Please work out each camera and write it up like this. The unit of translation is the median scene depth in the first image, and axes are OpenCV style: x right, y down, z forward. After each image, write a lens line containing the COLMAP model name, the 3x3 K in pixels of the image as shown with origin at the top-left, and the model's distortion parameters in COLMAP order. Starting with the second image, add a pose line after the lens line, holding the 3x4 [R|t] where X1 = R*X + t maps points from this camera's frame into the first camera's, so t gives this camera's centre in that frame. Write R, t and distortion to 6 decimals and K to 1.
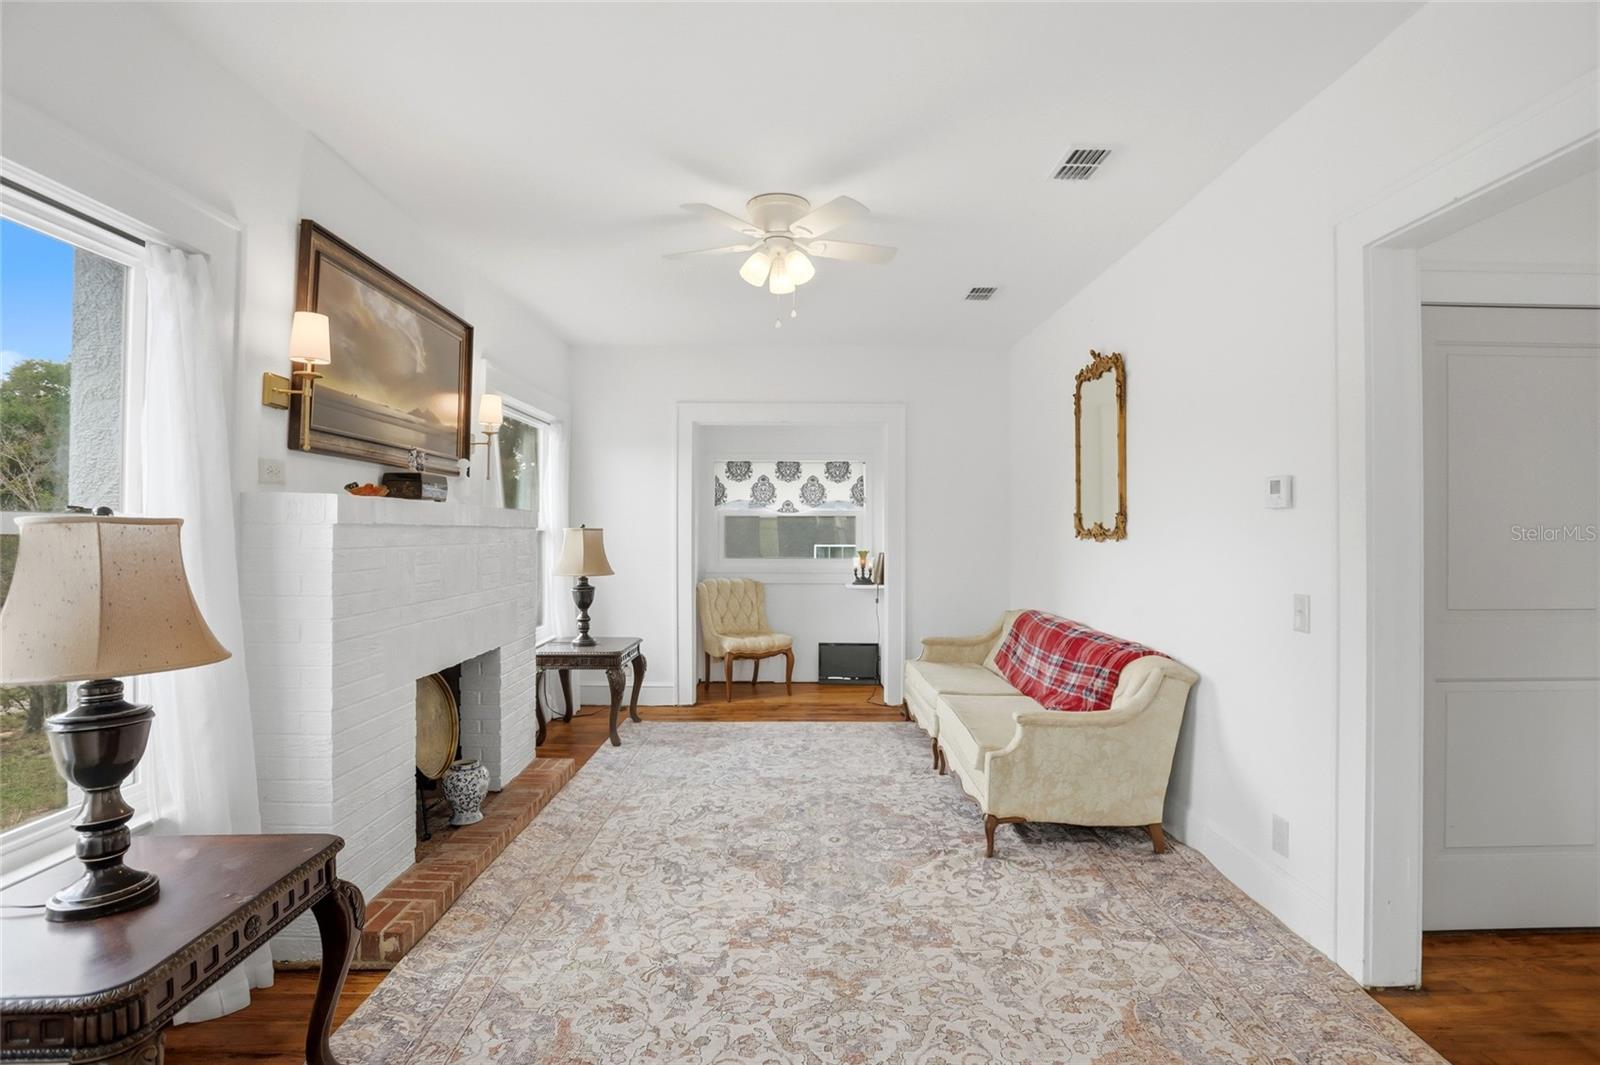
lens RADIAL K [[804.2, 0, 801.5], [0, 804.2, 530.1], [0, 0, 1]] dist [0.000521, 0.000535]
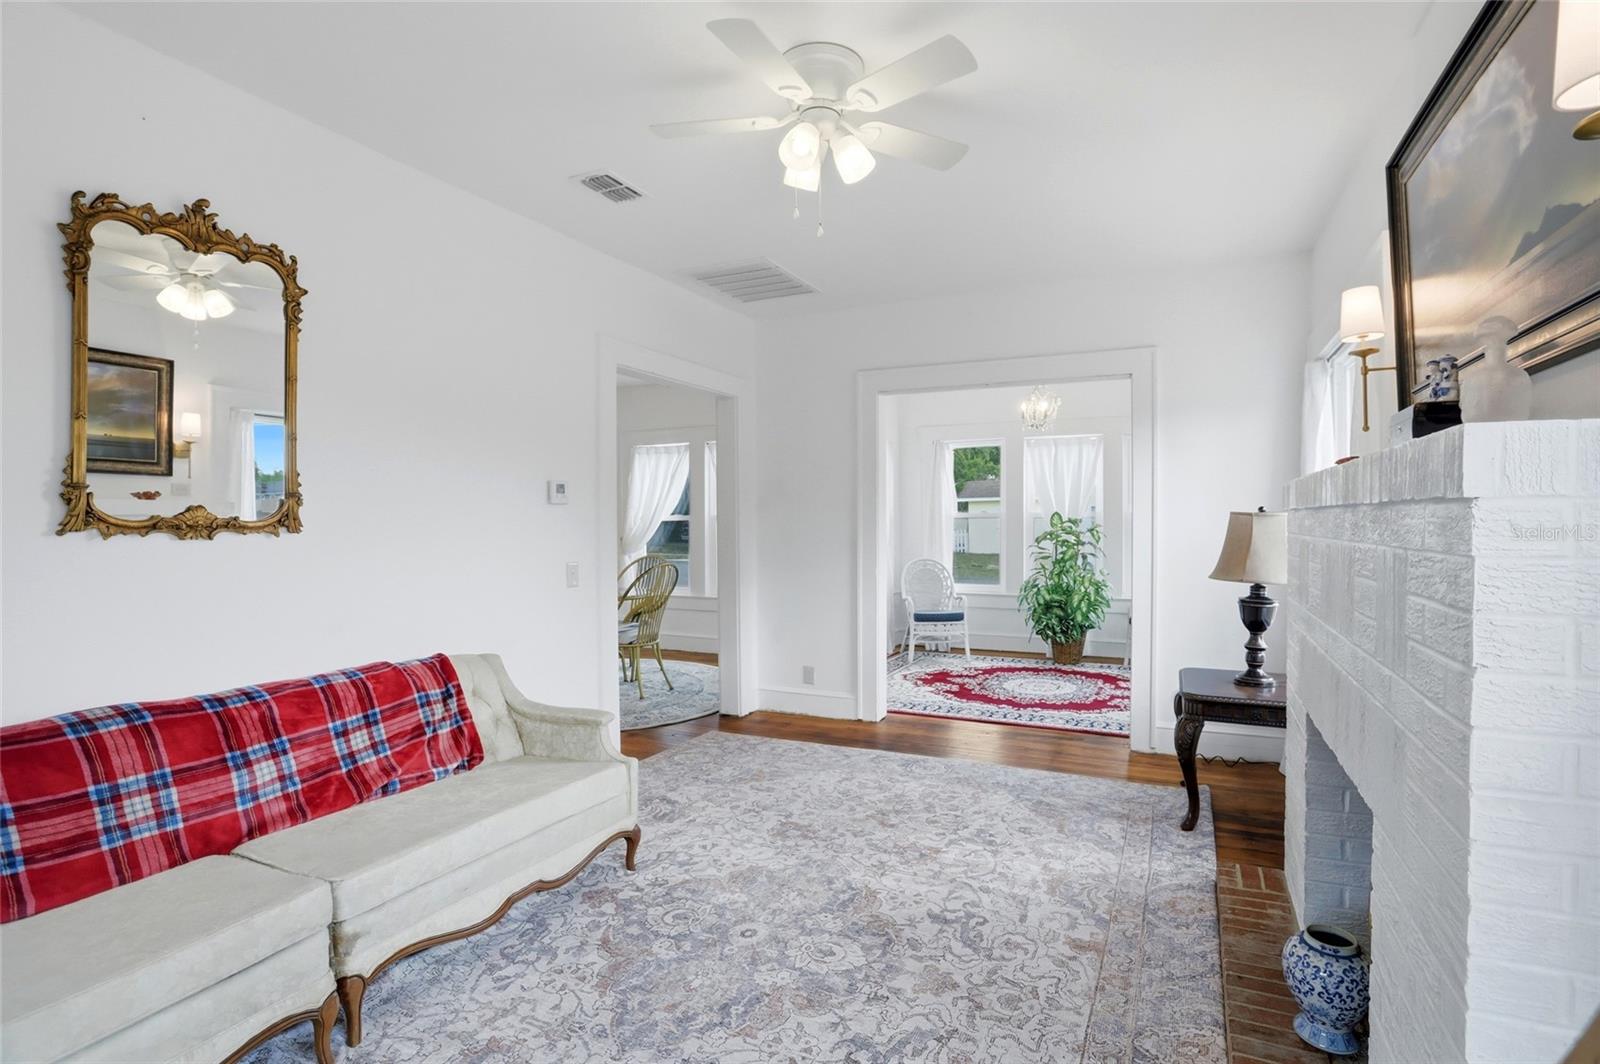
lens RADIAL K [[804.2, 0, 800.8], [0, 804.2, 527.8], [0, 0, 1]] dist [0.000521, 0.000535]
pose [[-0.895771, 0.001766, 0.444512, -0.384127], [0.002118, 0.999998, 0.000294, 0.008244], [-0.444511, 0.001205, -0.895773, 1.883439]]
